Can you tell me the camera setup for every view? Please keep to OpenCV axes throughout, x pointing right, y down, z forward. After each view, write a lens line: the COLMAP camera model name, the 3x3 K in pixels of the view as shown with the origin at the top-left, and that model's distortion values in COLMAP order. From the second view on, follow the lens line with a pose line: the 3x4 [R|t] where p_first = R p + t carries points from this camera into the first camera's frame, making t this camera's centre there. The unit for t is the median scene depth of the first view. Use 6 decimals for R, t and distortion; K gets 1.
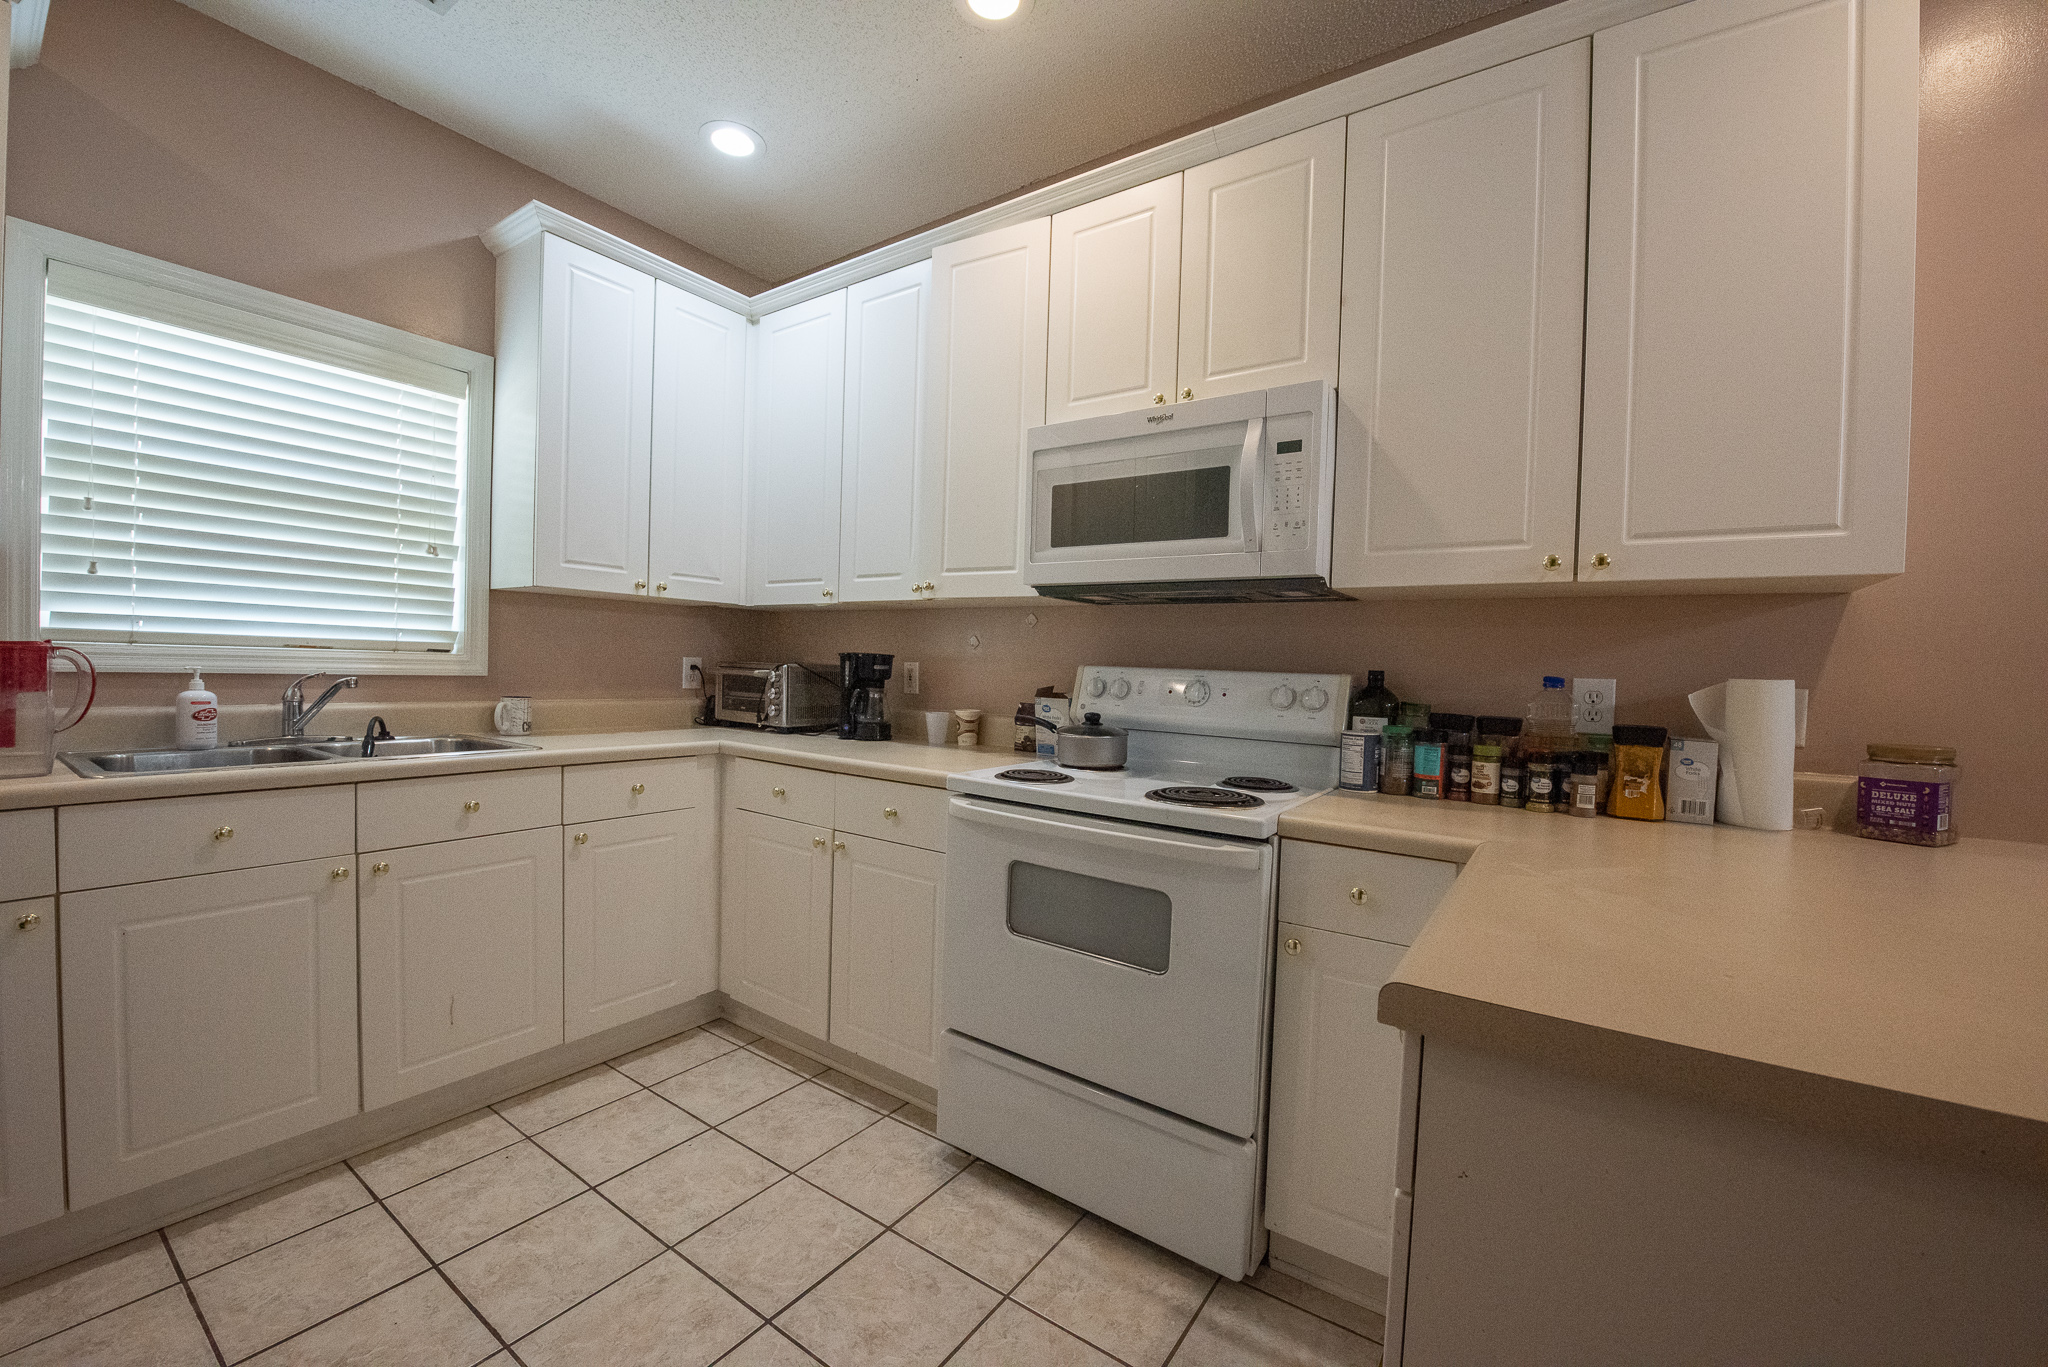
lens RADIAL K [[804.6, 0, 1022.7], [0, 804.6, 699.3], [0, 0, 1]] dist [-0.037890, -0.000133]
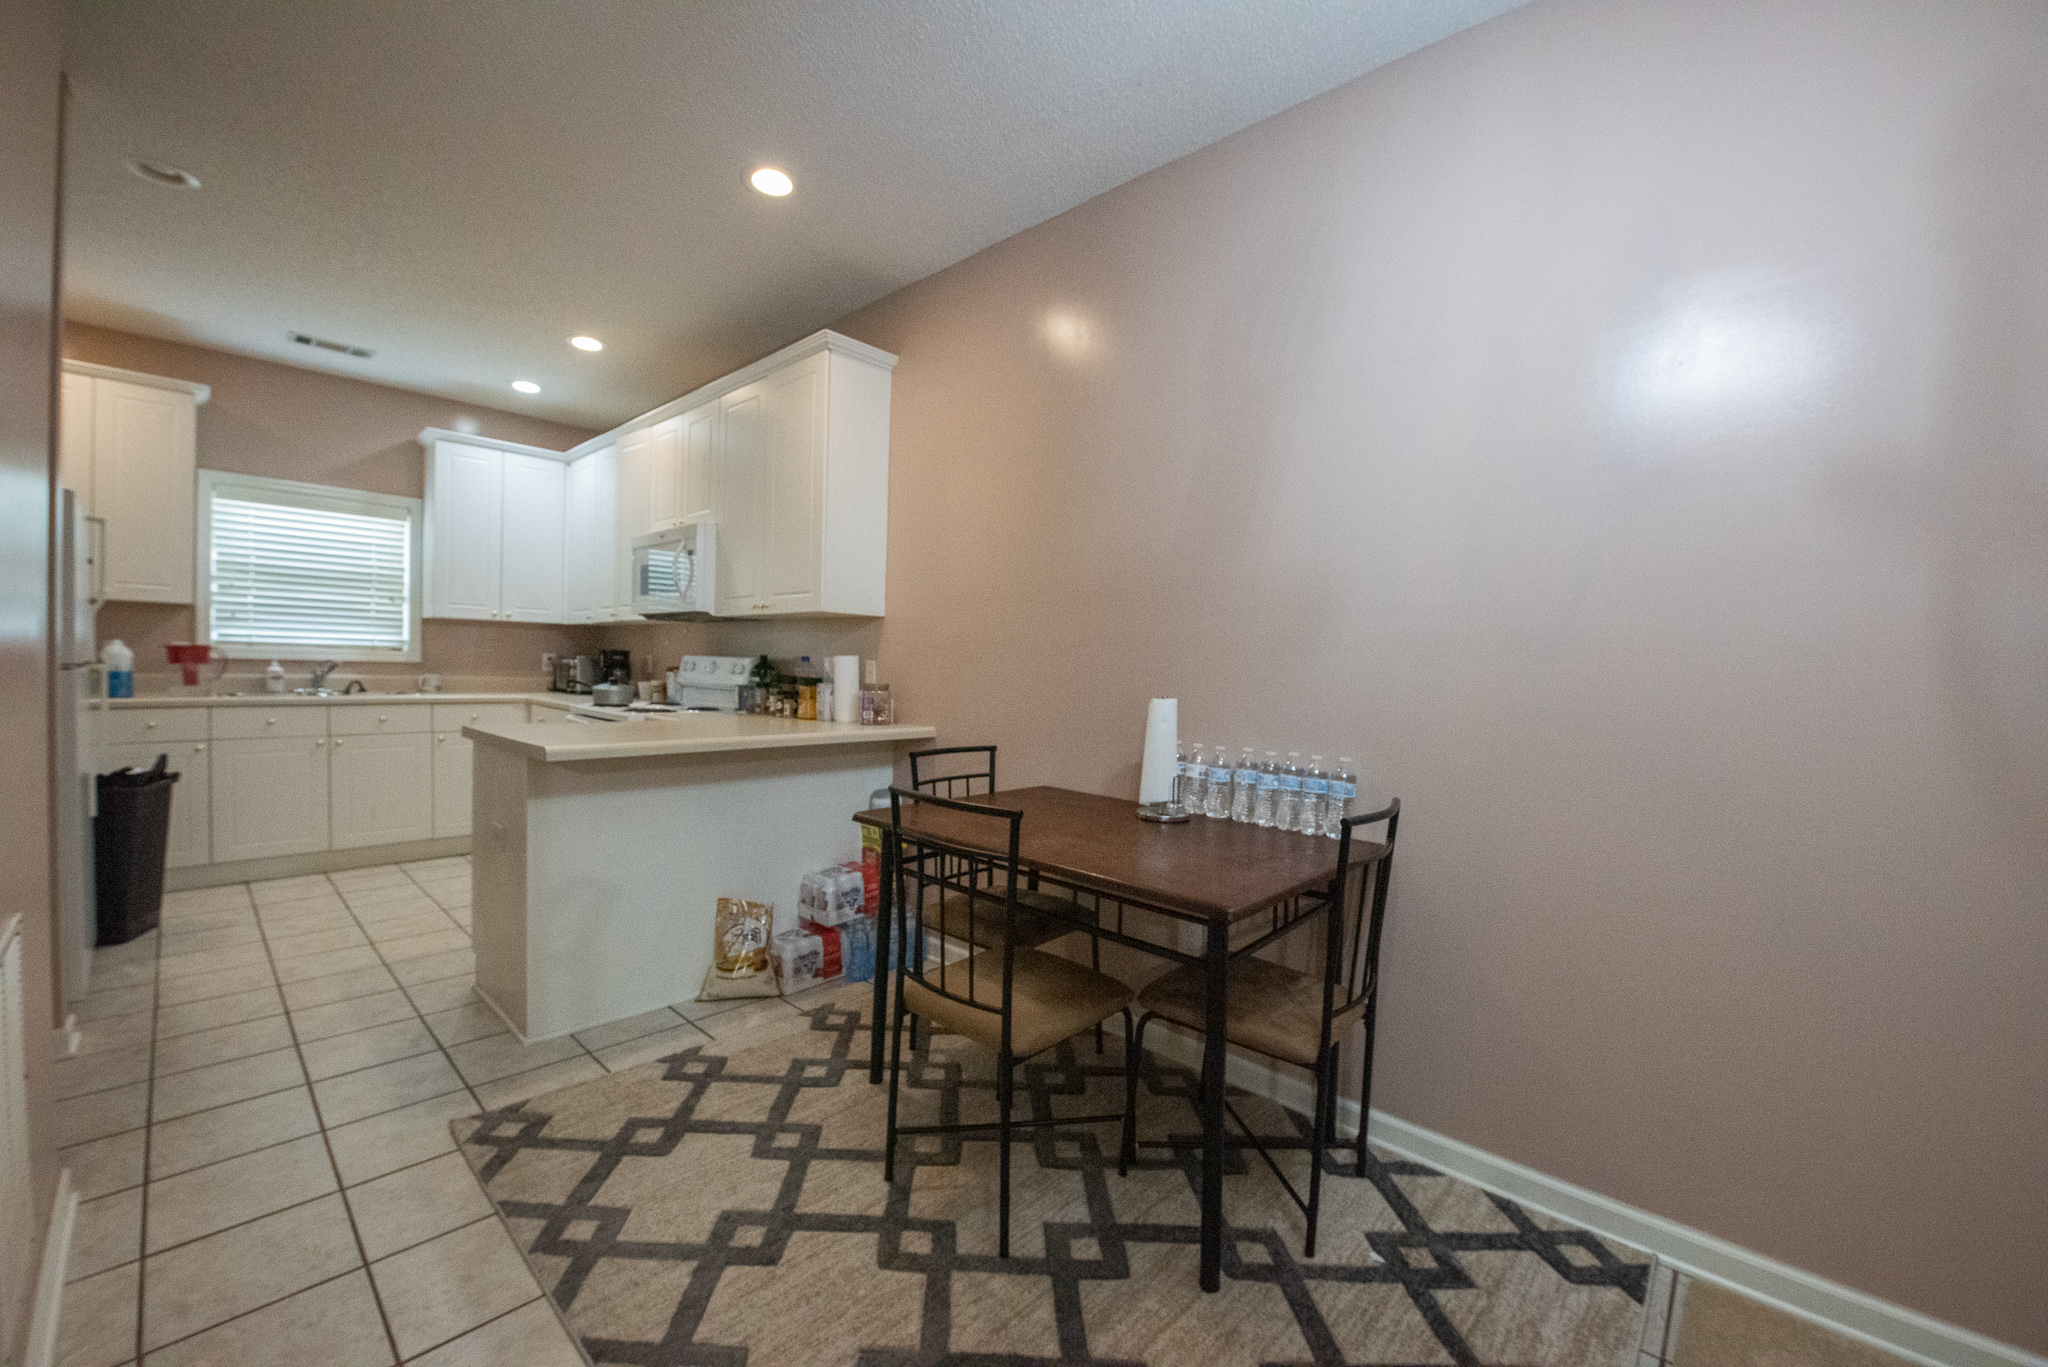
lens RADIAL K [[804.6, 0, 1020.8], [0, 804.6, 687.5], [0, 0, 1]] dist [-0.037890, -0.000133]
pose [[0.991183, -0.001476, -0.132493, 1.191158], [-0.000667, 0.999870, -0.016128, 0.070237], [0.132500, 0.016074, 0.991053, -0.821763]]
